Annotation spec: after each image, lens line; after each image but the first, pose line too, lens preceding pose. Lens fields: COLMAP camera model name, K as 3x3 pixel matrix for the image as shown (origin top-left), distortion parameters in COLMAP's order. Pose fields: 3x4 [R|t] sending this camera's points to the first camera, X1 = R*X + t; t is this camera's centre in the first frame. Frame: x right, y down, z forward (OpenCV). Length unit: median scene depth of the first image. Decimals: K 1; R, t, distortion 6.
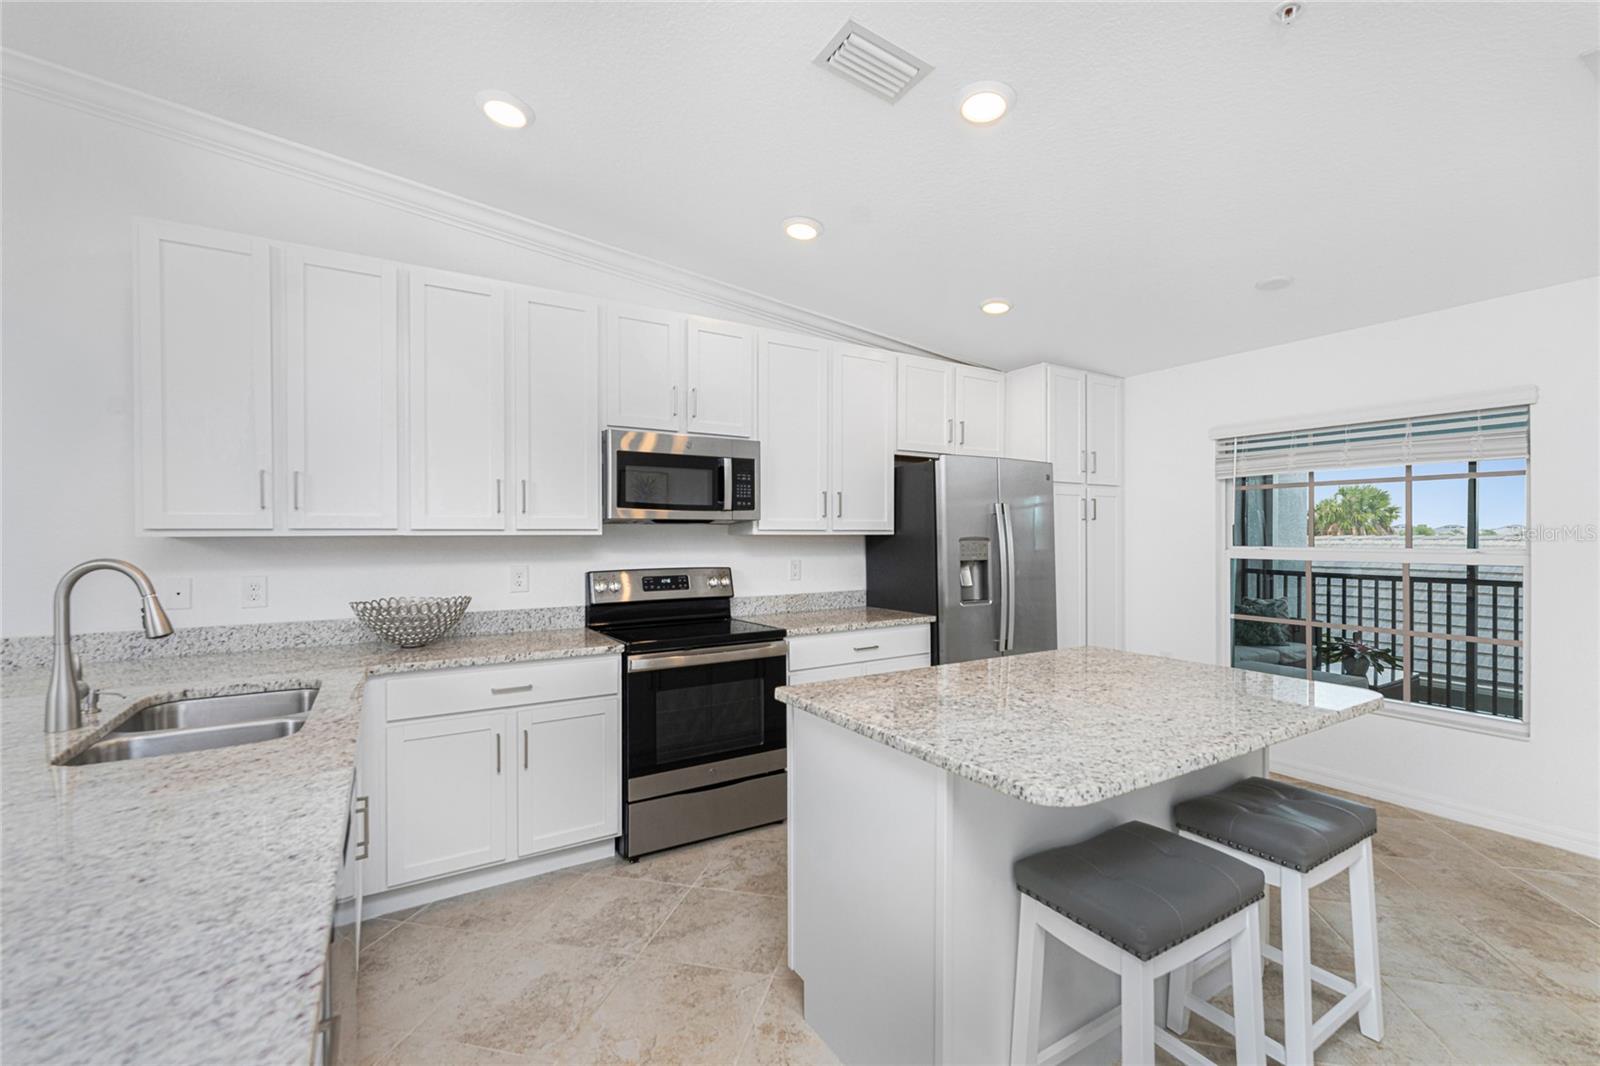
lens RADIAL K [[659.6, 0, 806.8], [0, 659.6, 539.4], [0, 0, 1]] dist [0.001959, 0.000178]
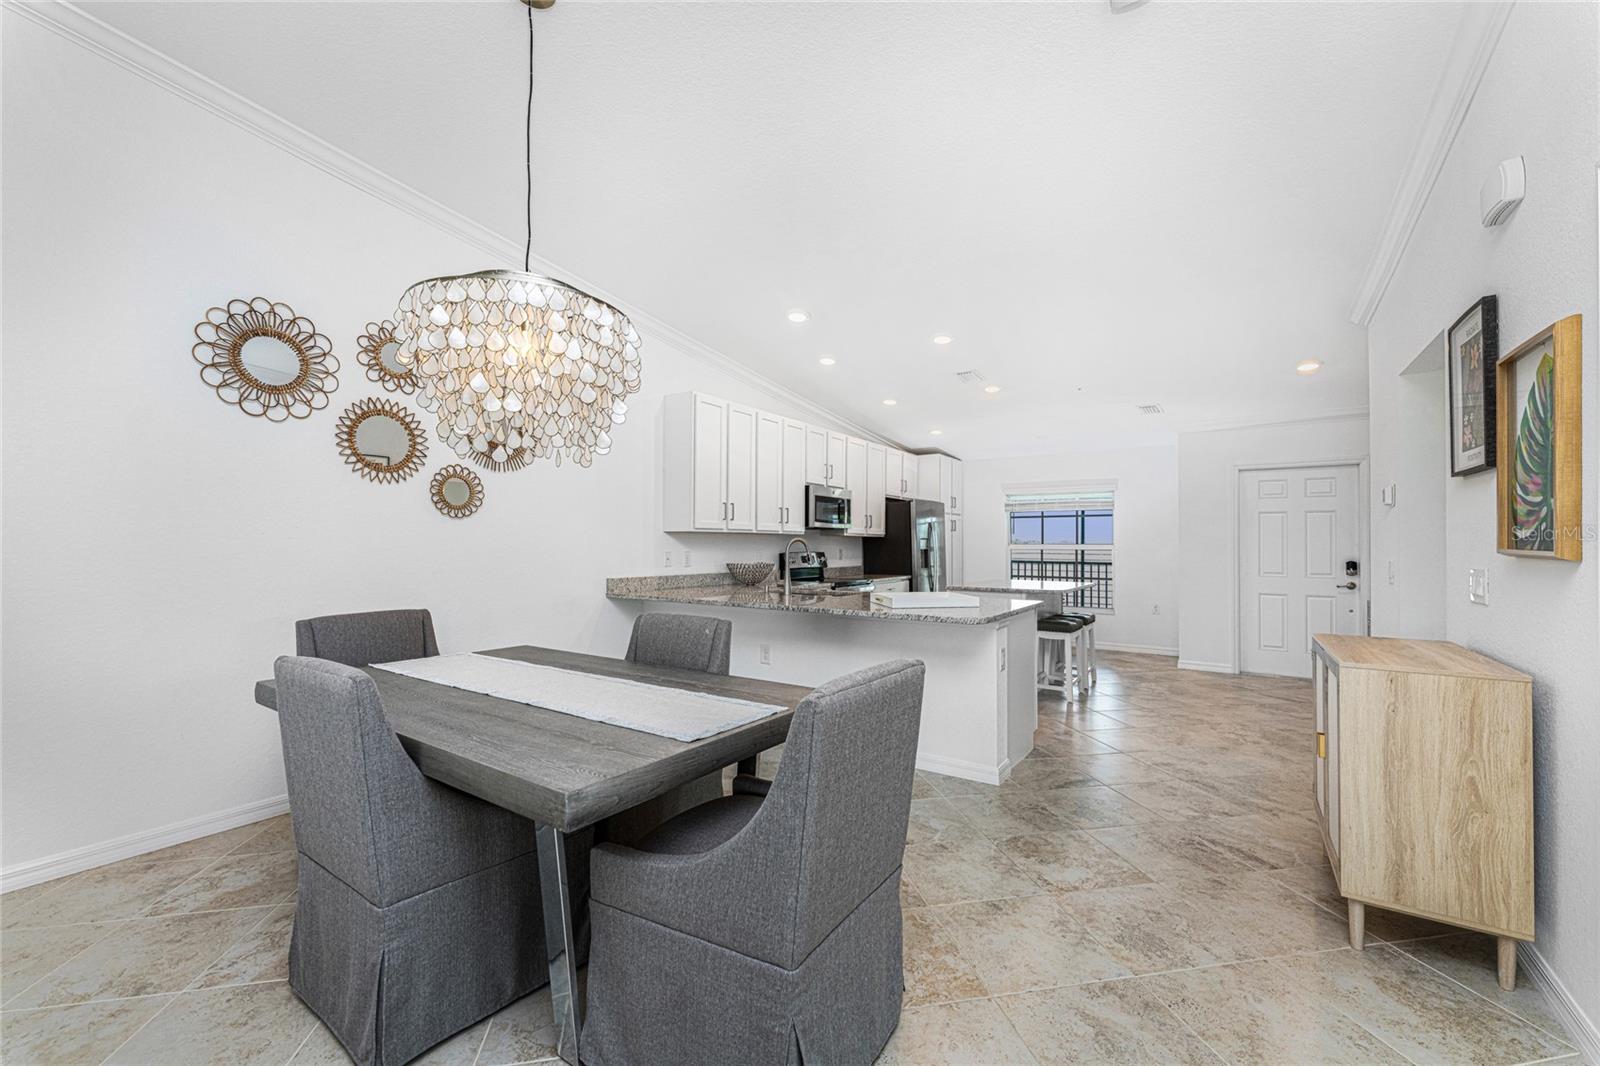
lens RADIAL K [[637.9, 0, 798.4], [0, 637.9, 538.4], [0, 0, 1]] dist [0.000957, -0.000458]
pose [[0.912142, 0.010203, 0.409747, -1.063210], [-0.002937, 0.999827, -0.018358, 0.039921], [-0.409864, 0.015542, 0.912014, -0.778092]]
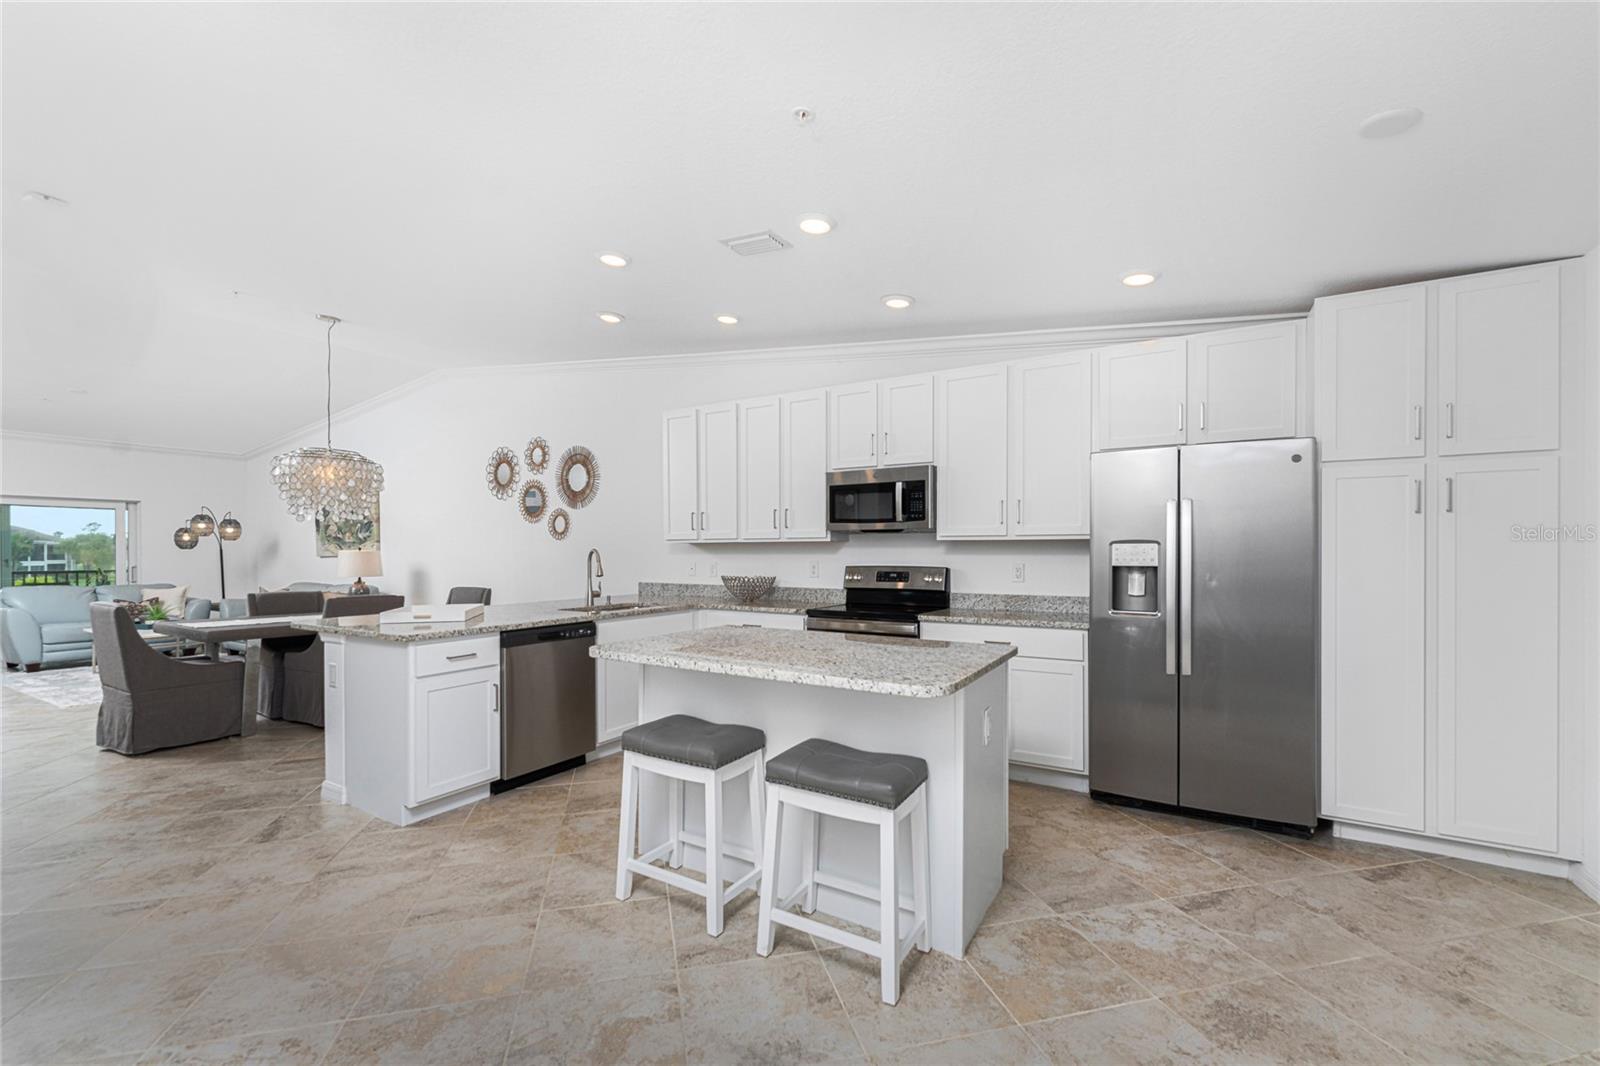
lens RADIAL K [[664.8, 0, 801.6], [0, 664.8, 554.5], [0, 0, 1]] dist [0.001294, -0.000165]
pose [[0.462938, 0.006271, -0.886369, 0.941194], [-0.007516, 0.999967, 0.003149, 0.018077], [0.886359, 0.005204, 0.462970, 0.207937]]
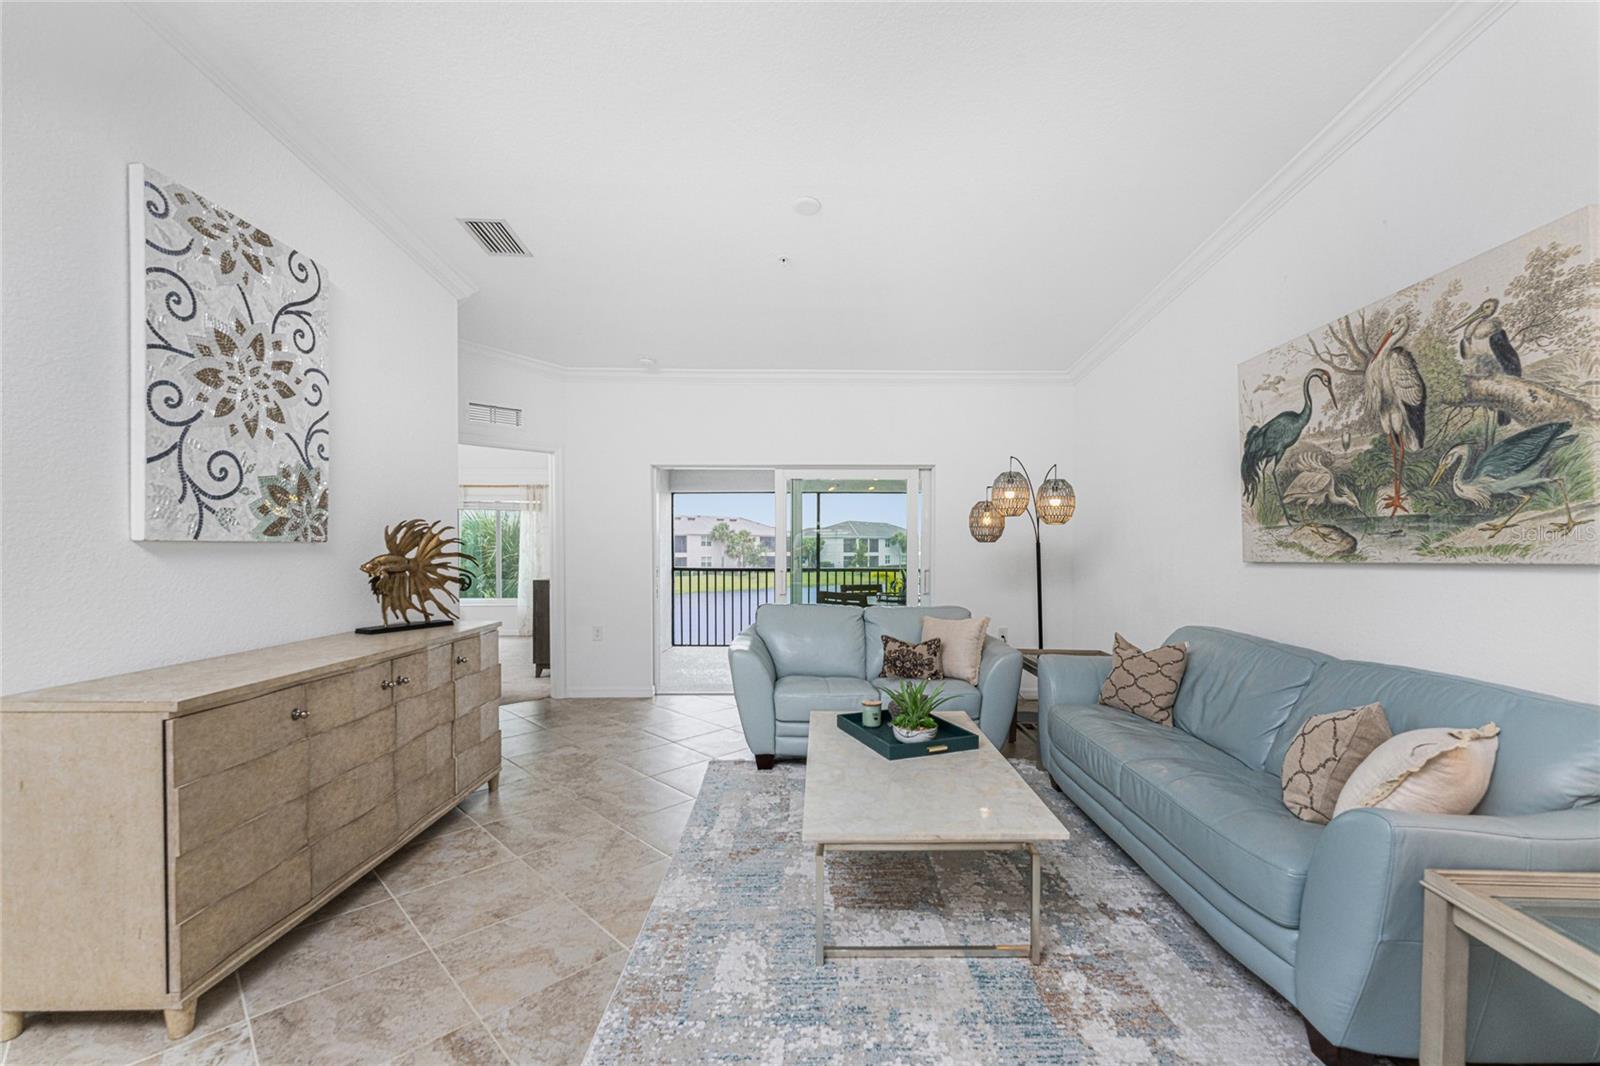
lens RADIAL K [[652.6, 0, 824.0], [0, 652.6, 556.9], [0, 0, 1]] dist [-0.008502, 0.000482]
pose [[-0.509675, 0.016659, -0.860205, -1.187308], [-0.009238, 0.999649, 0.024833, 0.023459], [0.860317, 0.020604, -0.509343, -0.332940]]
